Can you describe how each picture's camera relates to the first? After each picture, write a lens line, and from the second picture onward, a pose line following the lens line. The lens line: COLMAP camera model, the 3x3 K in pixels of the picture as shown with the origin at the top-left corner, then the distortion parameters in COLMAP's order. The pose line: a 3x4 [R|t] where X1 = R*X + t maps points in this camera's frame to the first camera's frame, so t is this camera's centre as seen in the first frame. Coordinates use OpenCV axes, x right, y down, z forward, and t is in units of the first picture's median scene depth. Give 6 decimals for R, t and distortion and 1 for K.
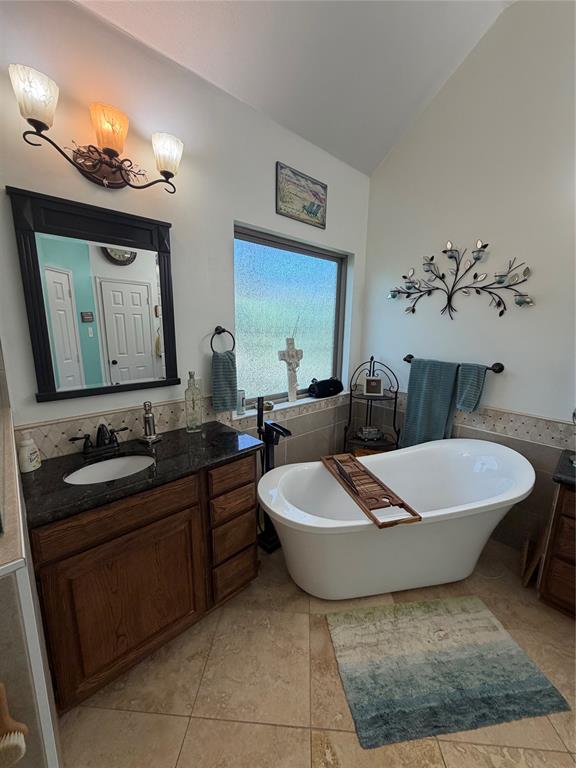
lens RADIAL K [[307.1, 0, 285.4], [0, 307.1, 382.7], [0, 0, 1]] dist [-0.000427, -0.007538]
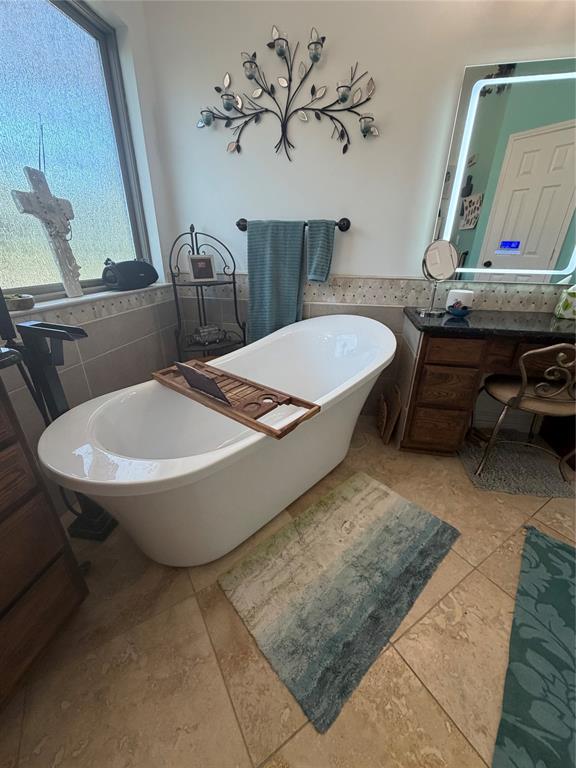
lens RADIAL K [[306.4, 0, 285.1], [0, 306.4, 380.5], [0, 0, 1]] dist [0.001382, 0.000258]
pose [[0.810692, -0.241202, 0.533479, -0.003808], [0.120352, 0.960390, 0.251331, 0.130285], [-0.572970, -0.139546, 0.807609, 0.327626]]
